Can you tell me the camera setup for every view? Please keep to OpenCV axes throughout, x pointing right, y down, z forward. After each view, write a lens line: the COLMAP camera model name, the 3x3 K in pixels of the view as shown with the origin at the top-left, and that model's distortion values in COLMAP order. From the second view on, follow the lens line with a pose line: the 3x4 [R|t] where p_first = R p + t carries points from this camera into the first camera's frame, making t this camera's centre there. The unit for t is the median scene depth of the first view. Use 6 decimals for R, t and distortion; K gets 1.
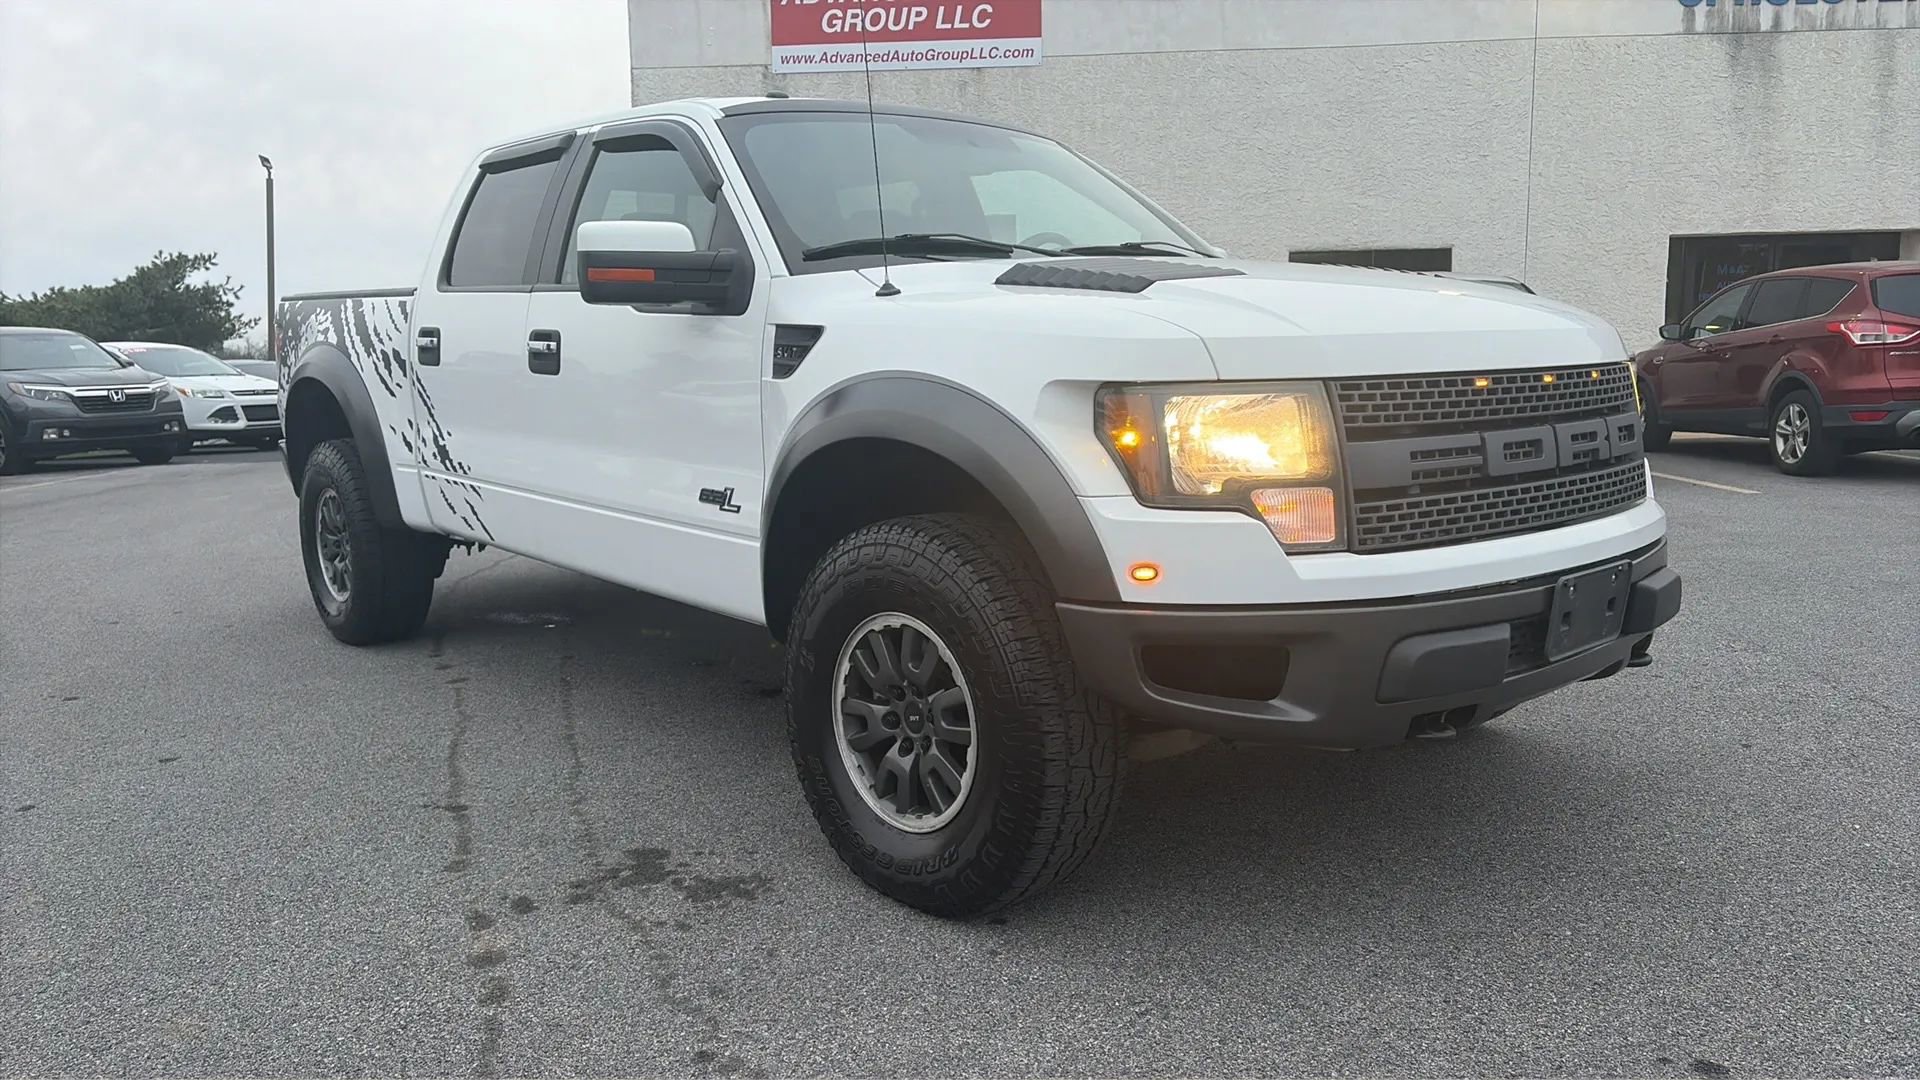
lens RADIAL K [[1383.3, 0, 946.1], [0, 1383.3, 545.9], [0, 0, 1]] dist [0.050385, -0.046753]
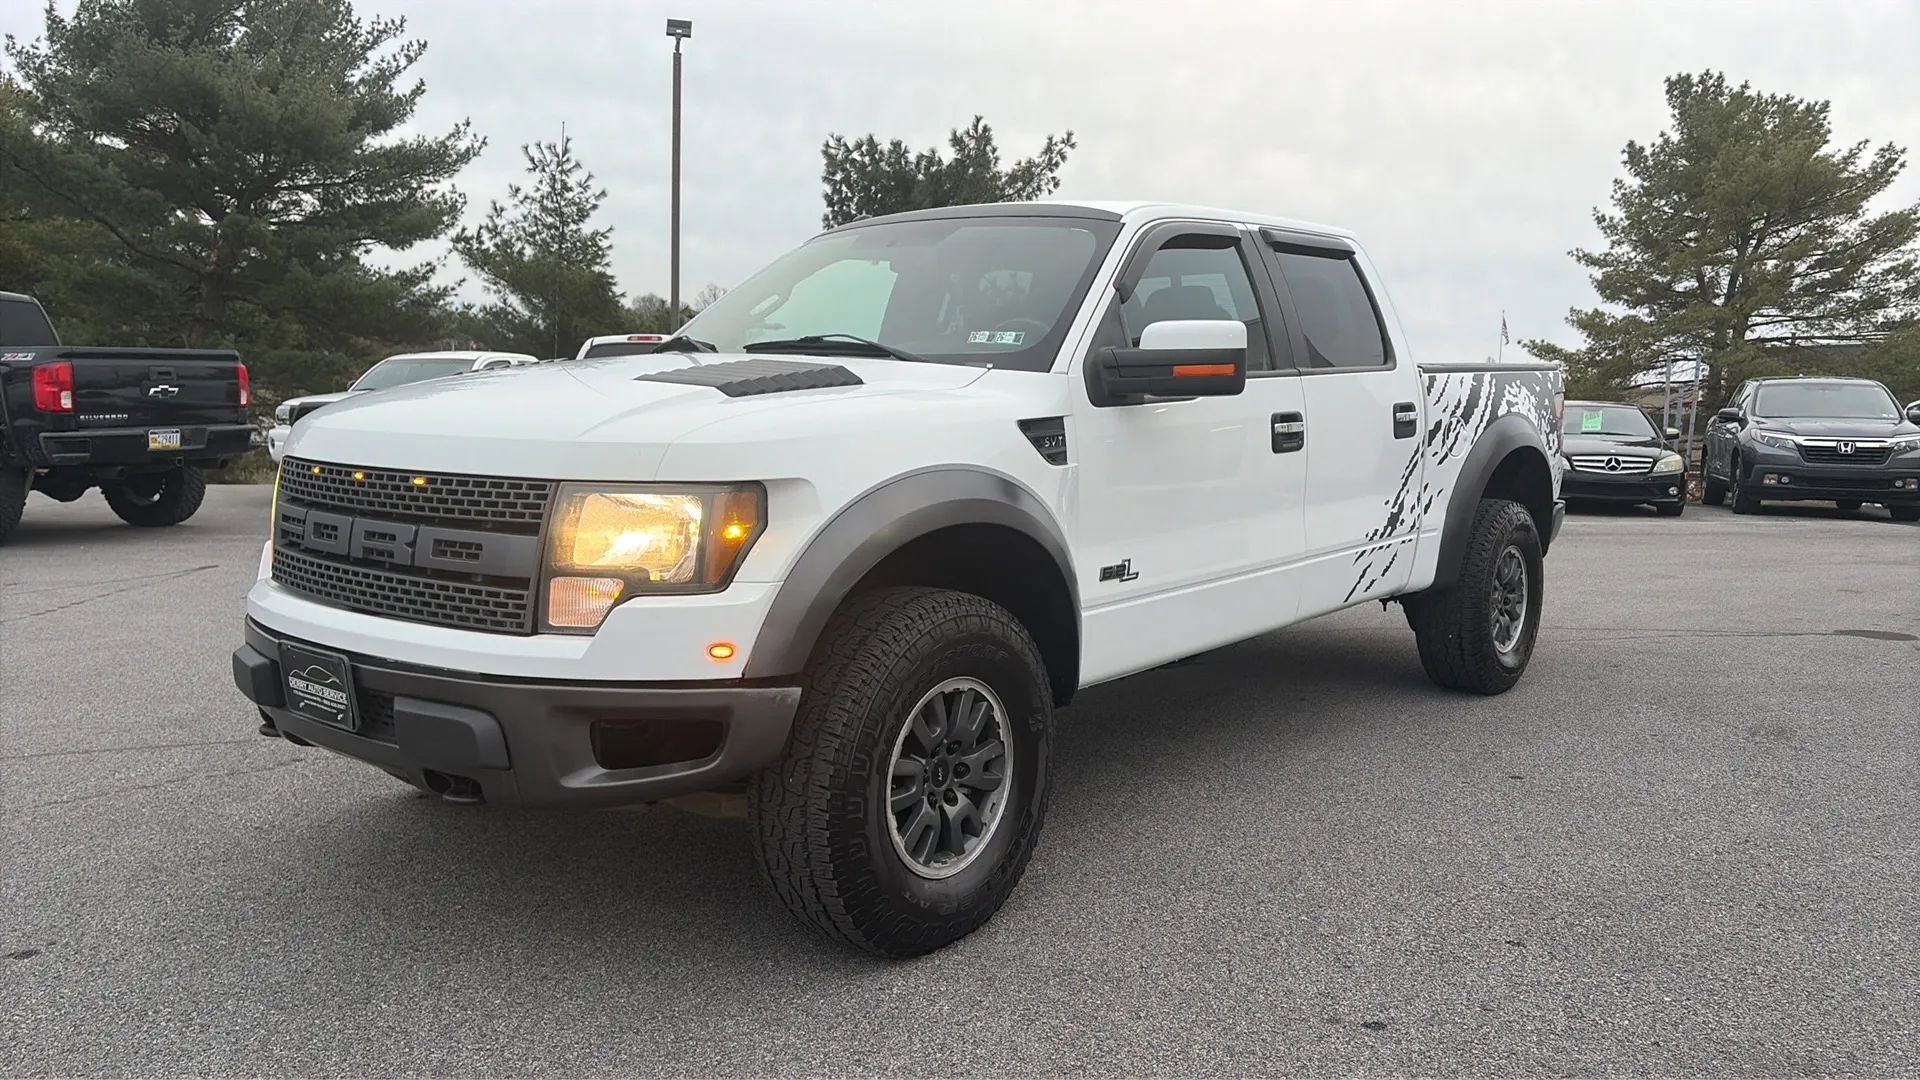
lens RADIAL K [[1383.3, 0, 981.2], [0, 1383.3, 549.7], [0, 0, 1]] dist [0.050385, -0.046753]
pose [[0.168408, 0.138830, -0.975892, 0.890115], [-0.162555, 0.980389, 0.111418, -0.147724], [0.972222, 0.139872, 0.187672, 0.711059]]
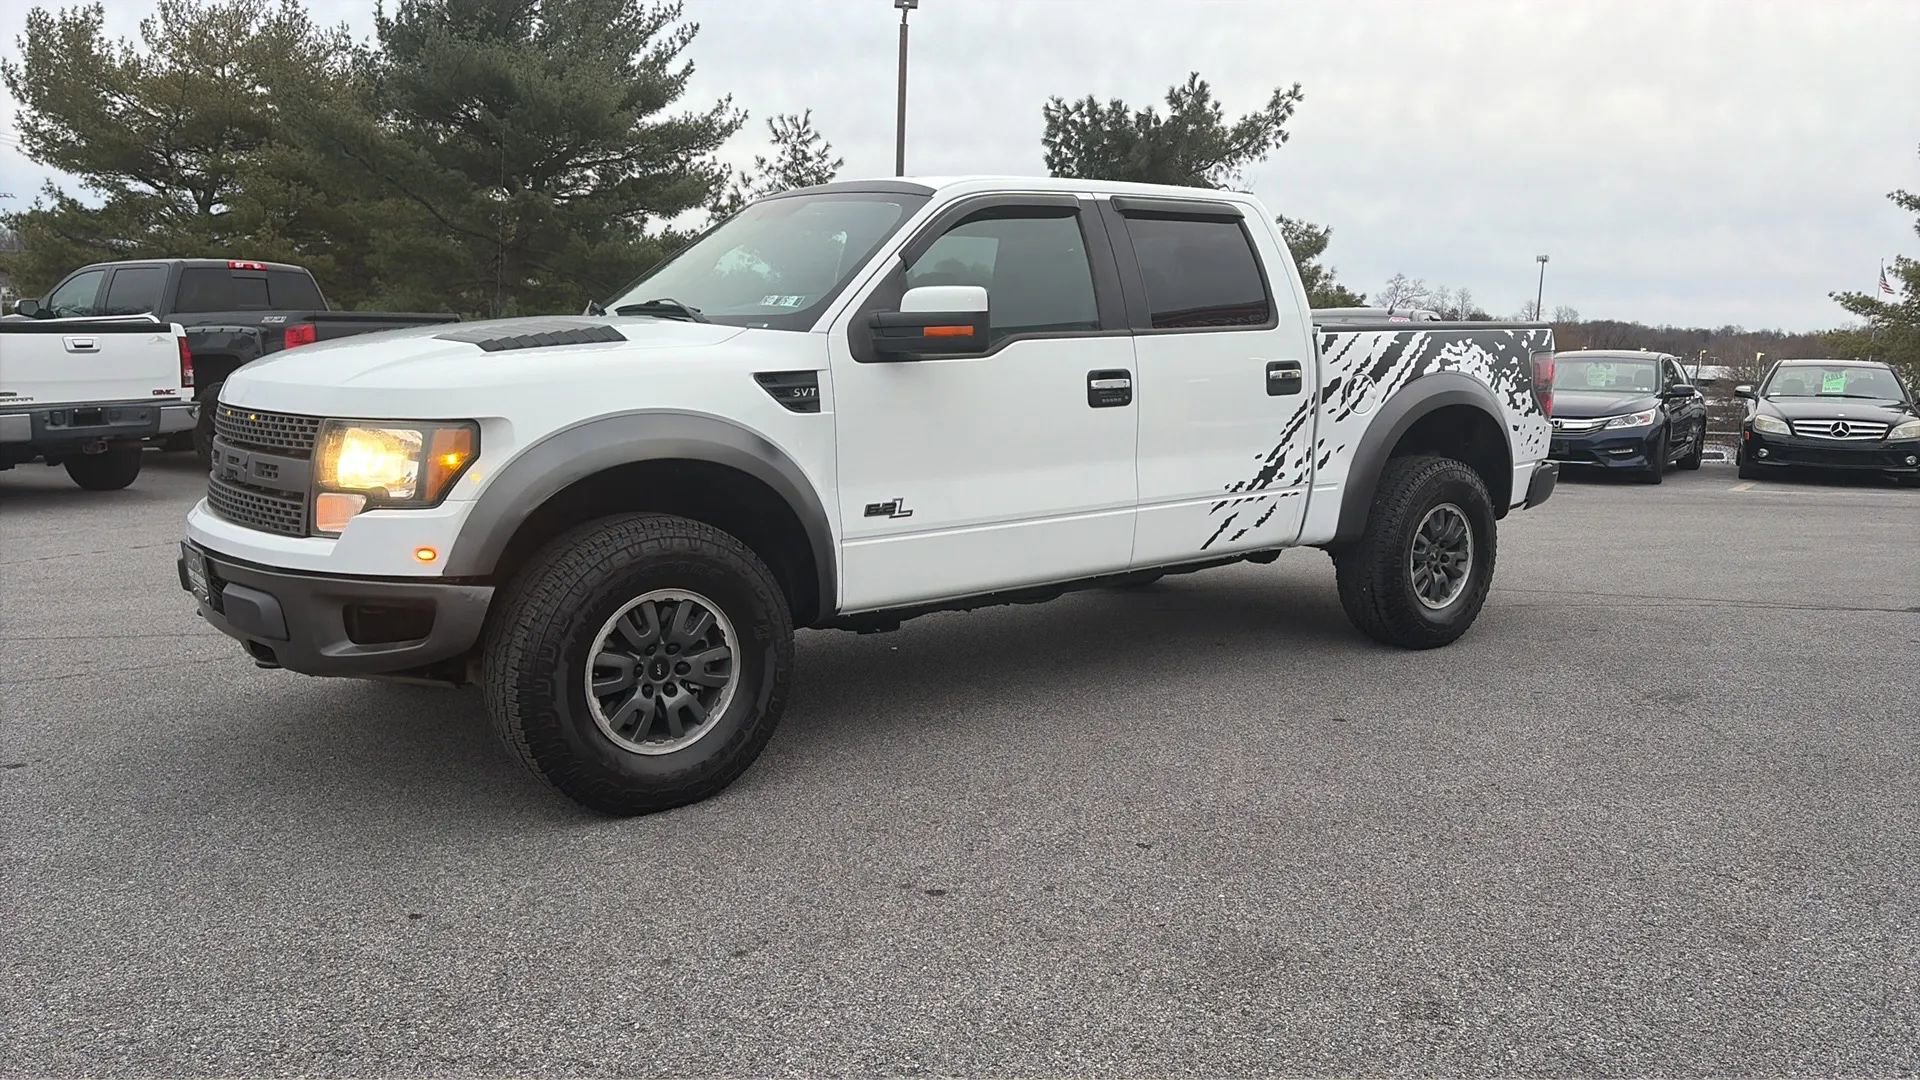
lens RADIAL K [[1383.3, 0, 971.7], [0, 1383.3, 546.5], [0, 0, 1]] dist [0.050385, -0.046753]
pose [[-0.050645, 0.167017, -0.984652, 1.011465], [-0.159960, 0.971833, 0.173070, -0.197503], [0.985823, 0.166270, -0.022502, 0.999638]]
